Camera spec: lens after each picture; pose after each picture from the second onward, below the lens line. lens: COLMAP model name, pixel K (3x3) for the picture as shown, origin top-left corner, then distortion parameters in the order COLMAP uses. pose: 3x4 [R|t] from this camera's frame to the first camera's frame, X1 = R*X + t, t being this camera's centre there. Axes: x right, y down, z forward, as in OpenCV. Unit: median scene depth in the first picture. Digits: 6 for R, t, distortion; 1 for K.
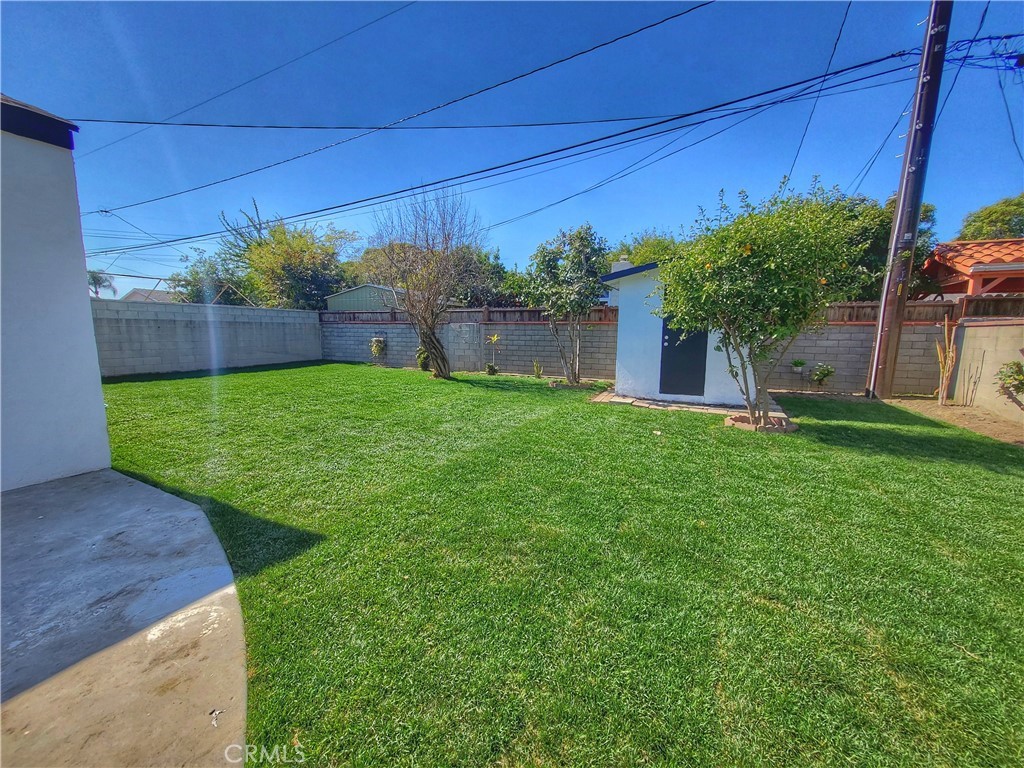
lens RADIAL K [[403.2, 0, 518.4], [0, 403.2, 385.6], [0, 0, 1]] dist [0.004438, -0.001469]
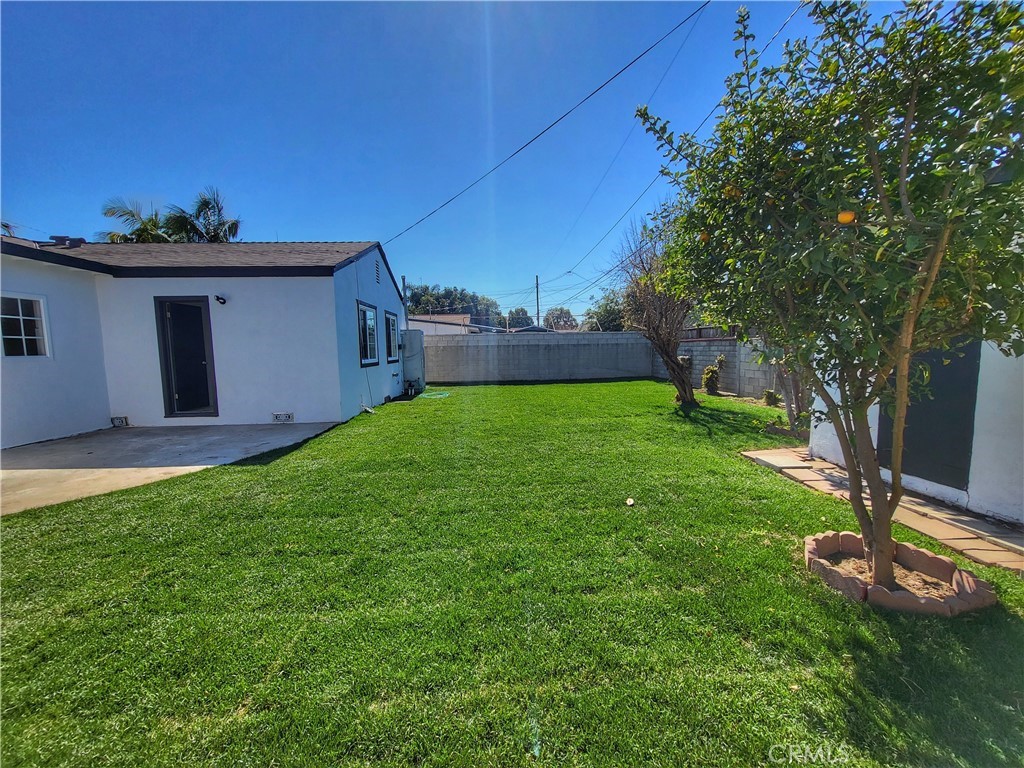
lens RADIAL K [[403.2, 0, 508.8], [0, 403.2, 385.5], [0, 0, 1]] dist [0.004438, -0.001469]
pose [[0.484071, 0.061006, -0.872899, 0.493633], [-0.097017, 0.995158, 0.015750, -0.038431], [0.869634, 0.077062, 0.487646, 0.286261]]
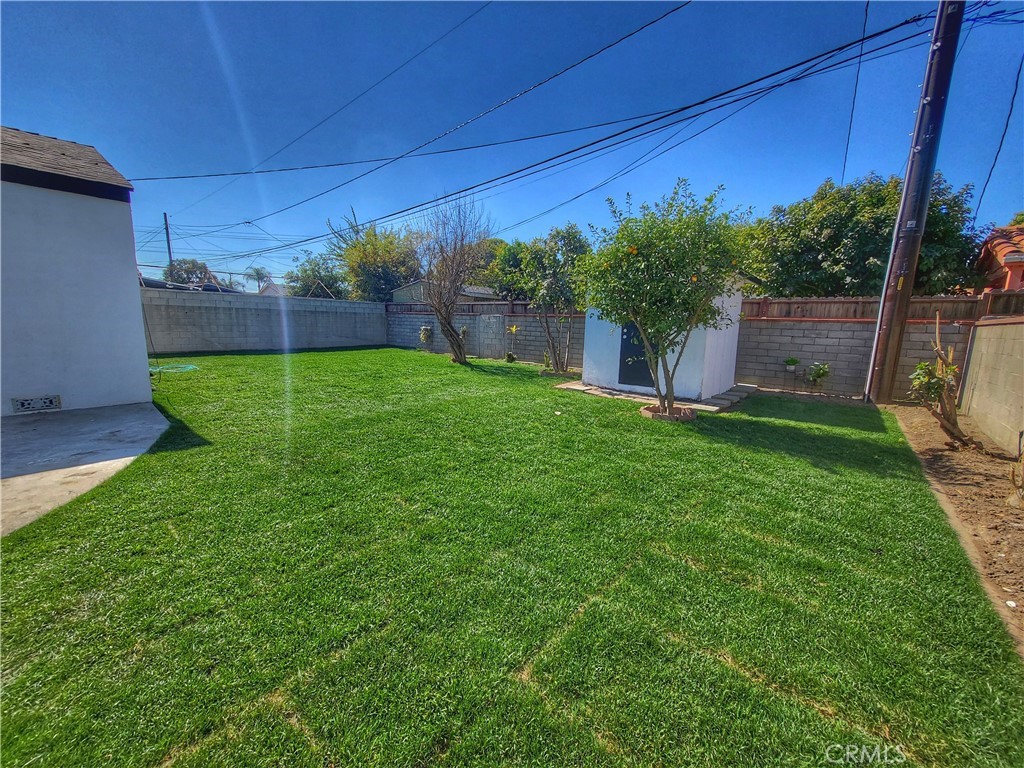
lens RADIAL K [[403.2, 0, 515.1], [0, 403.2, 384.6], [0, 0, 1]] dist [0.004438, -0.001469]
pose [[0.969342, 0.055336, -0.239404, 0.294863], [-0.051582, 0.998428, 0.021923, 0.011027], [0.240241, -0.008902, 0.970673, -0.075089]]
